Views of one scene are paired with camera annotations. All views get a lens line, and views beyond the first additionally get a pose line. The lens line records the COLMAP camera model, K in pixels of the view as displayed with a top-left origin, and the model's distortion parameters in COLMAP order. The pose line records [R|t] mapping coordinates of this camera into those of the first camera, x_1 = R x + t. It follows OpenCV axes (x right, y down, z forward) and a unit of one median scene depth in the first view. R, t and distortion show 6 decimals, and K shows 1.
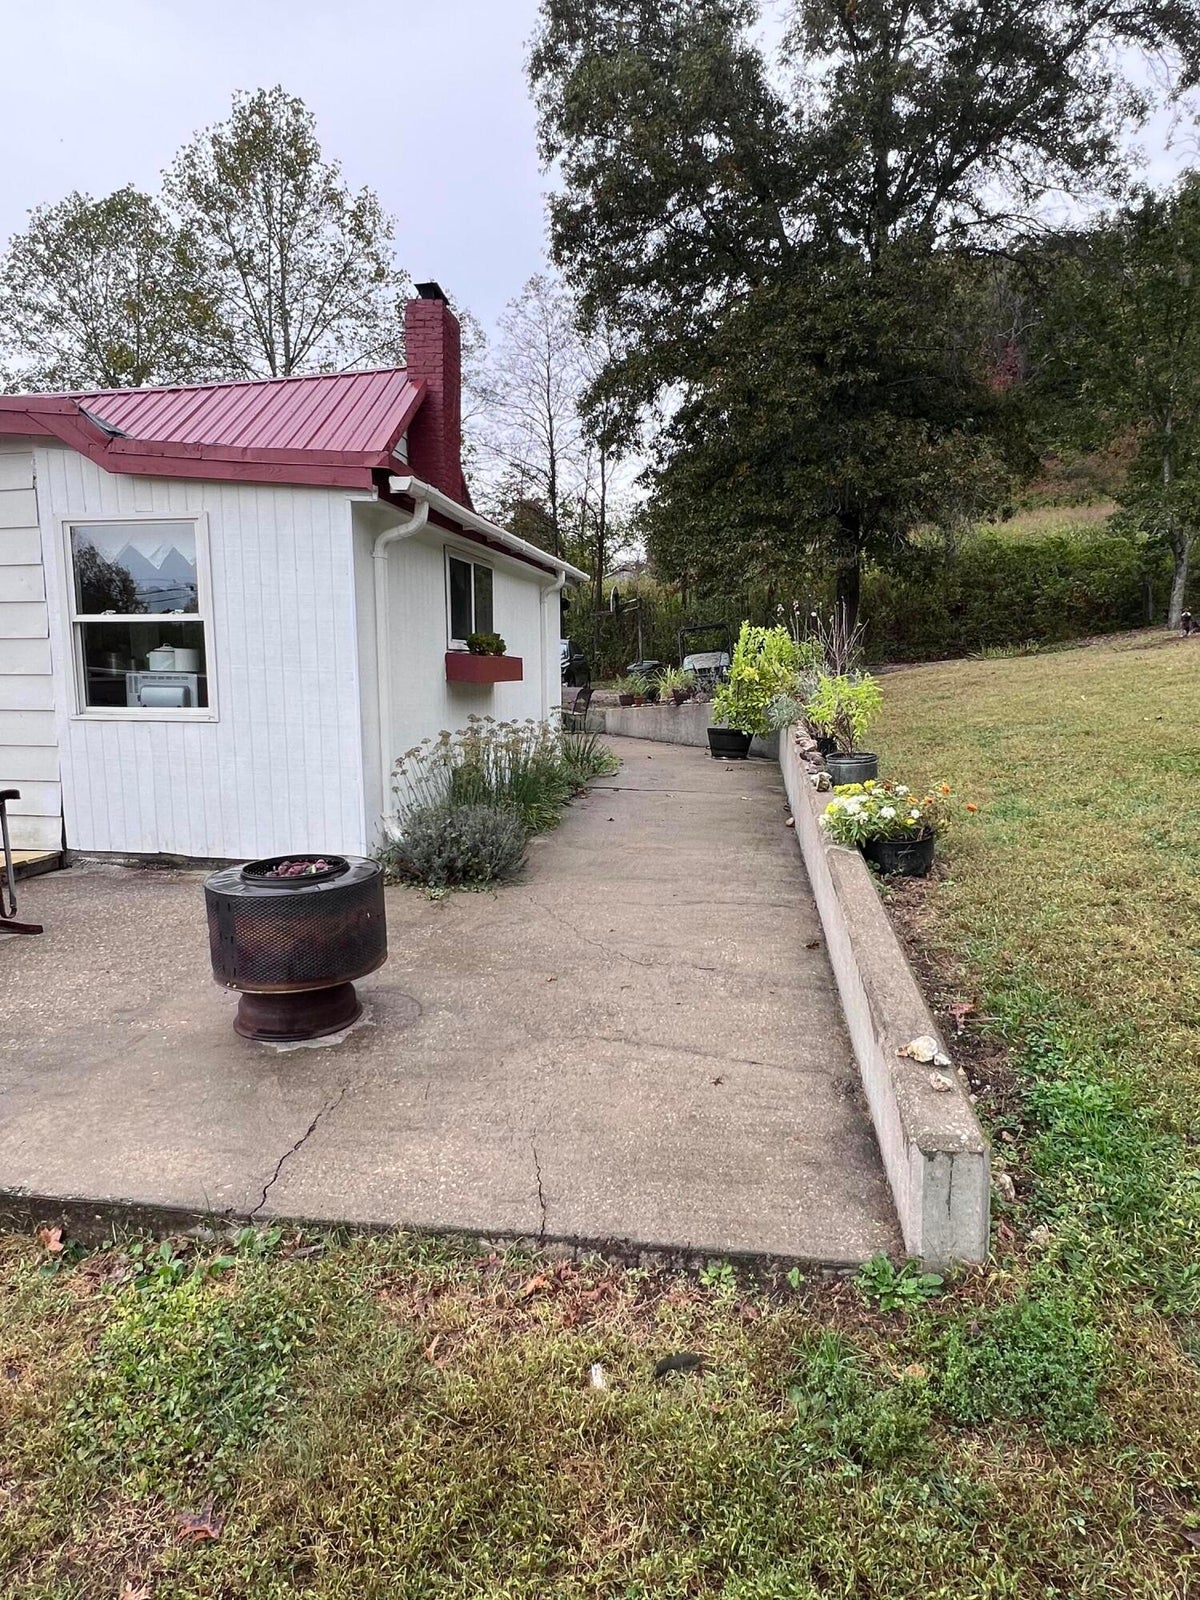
lens RADIAL K [[924.8, 0, 602.8], [0, 924.8, 804.5], [0, 0, 1]] dist [-0.003938, -0.002644]
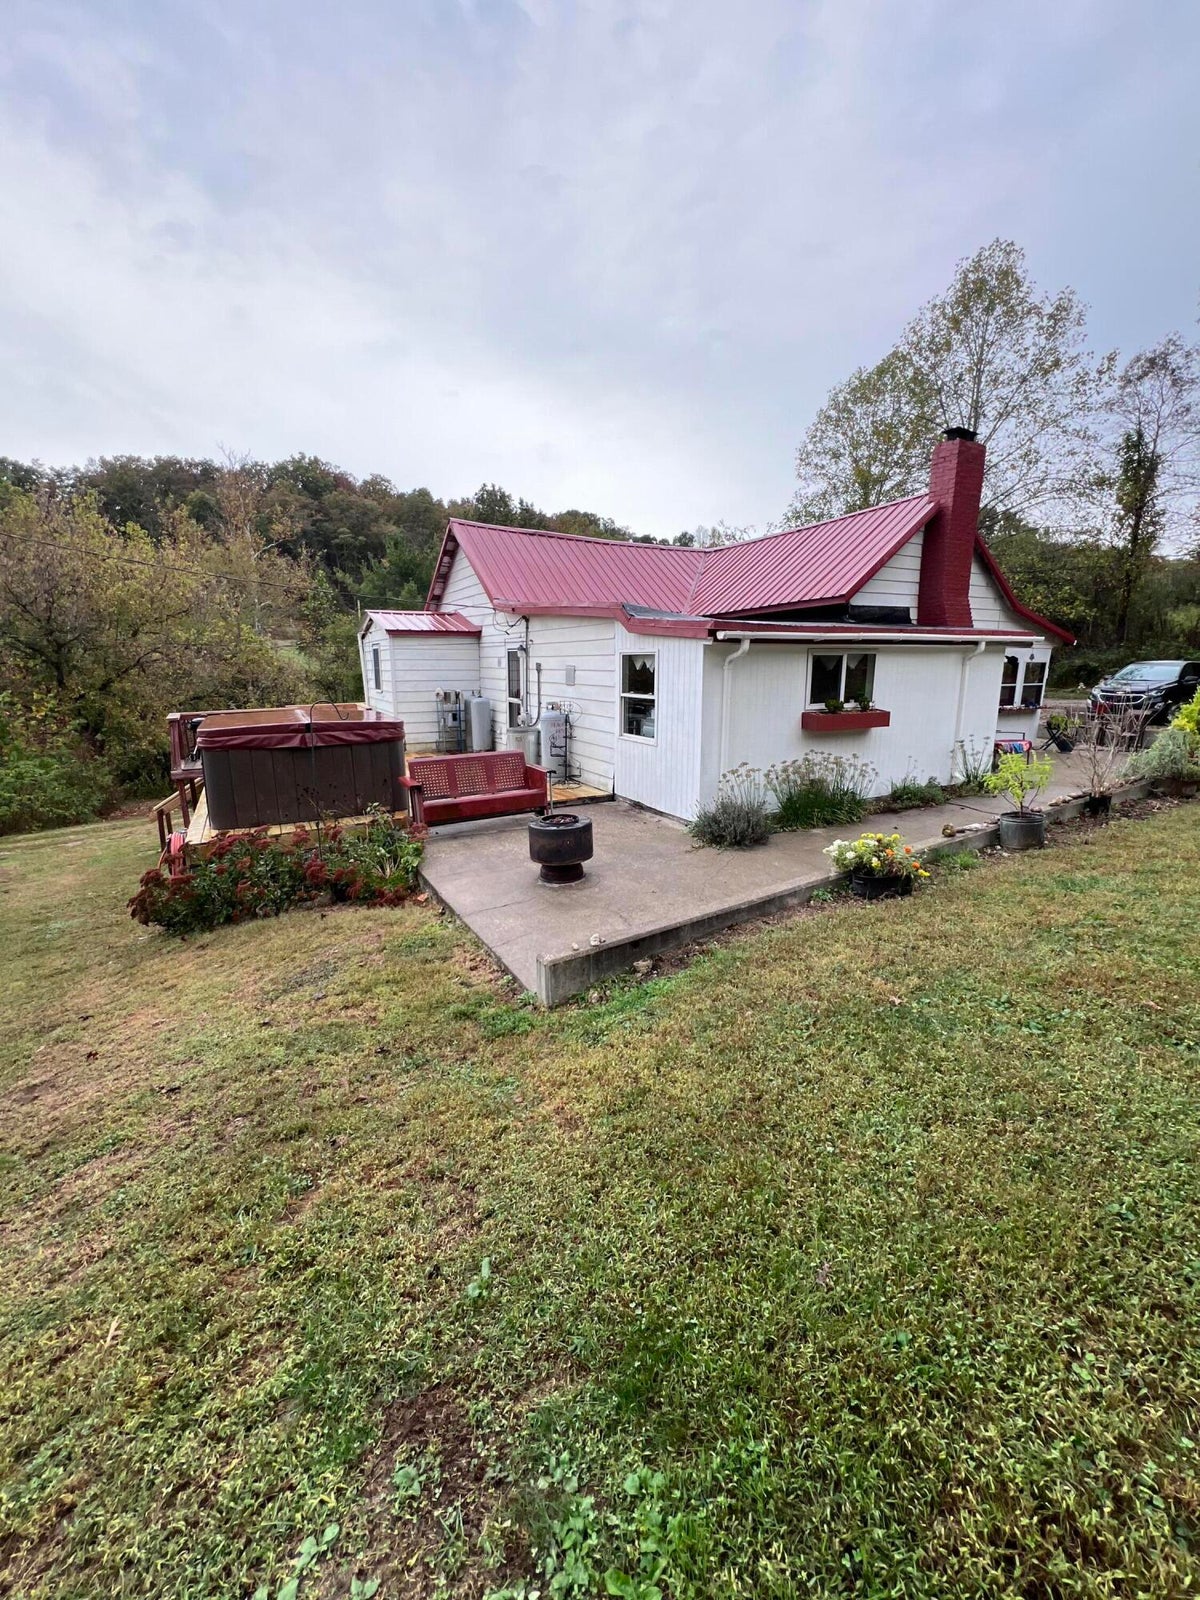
lens RADIAL K [[643.2, 0, 599.8], [0, 643.2, 791.0], [0, 0, 1]] dist [0.000225, -0.000100]
pose [[0.614682, 0.152950, -0.773804, 0.551981], [-0.114587, 0.987928, 0.104251, -0.103579], [0.780408, 0.024587, 0.624788, -0.027508]]
